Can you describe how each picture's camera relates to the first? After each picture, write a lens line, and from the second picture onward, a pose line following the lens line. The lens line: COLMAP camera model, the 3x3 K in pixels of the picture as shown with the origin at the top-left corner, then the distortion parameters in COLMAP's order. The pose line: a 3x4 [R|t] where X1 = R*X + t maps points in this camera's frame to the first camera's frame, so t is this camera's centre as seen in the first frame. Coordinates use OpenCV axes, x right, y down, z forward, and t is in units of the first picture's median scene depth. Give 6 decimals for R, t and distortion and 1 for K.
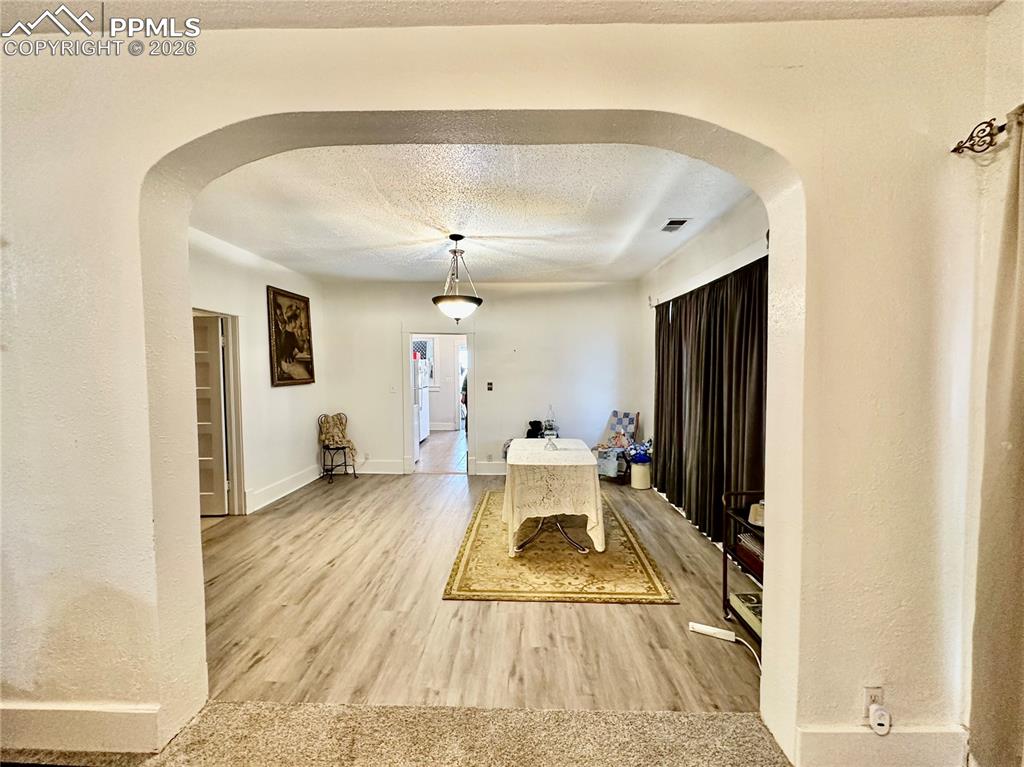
lens RADIAL K [[408.4, 0, 512.4], [0, 408.4, 382.6], [0, 0, 1]] dist [-0.000297, -0.000007]
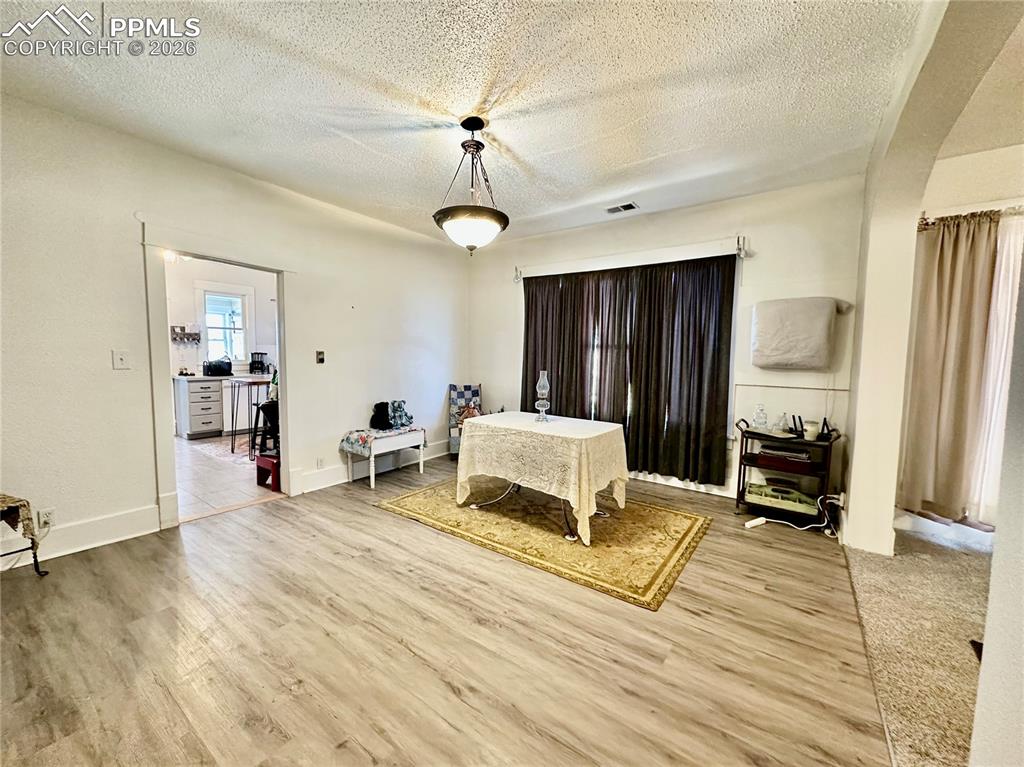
lens RADIAL K [[408.4, 0, 512.4], [0, 408.4, 382.6], [0, 0, 1]] dist [-0.000297, -0.000007]
pose [[0.558951, -0.043898, 0.828038, -0.859274], [0.012790, 0.998935, 0.044324, 0.050405], [-0.829102, -0.014185, 0.558917, 0.720399]]
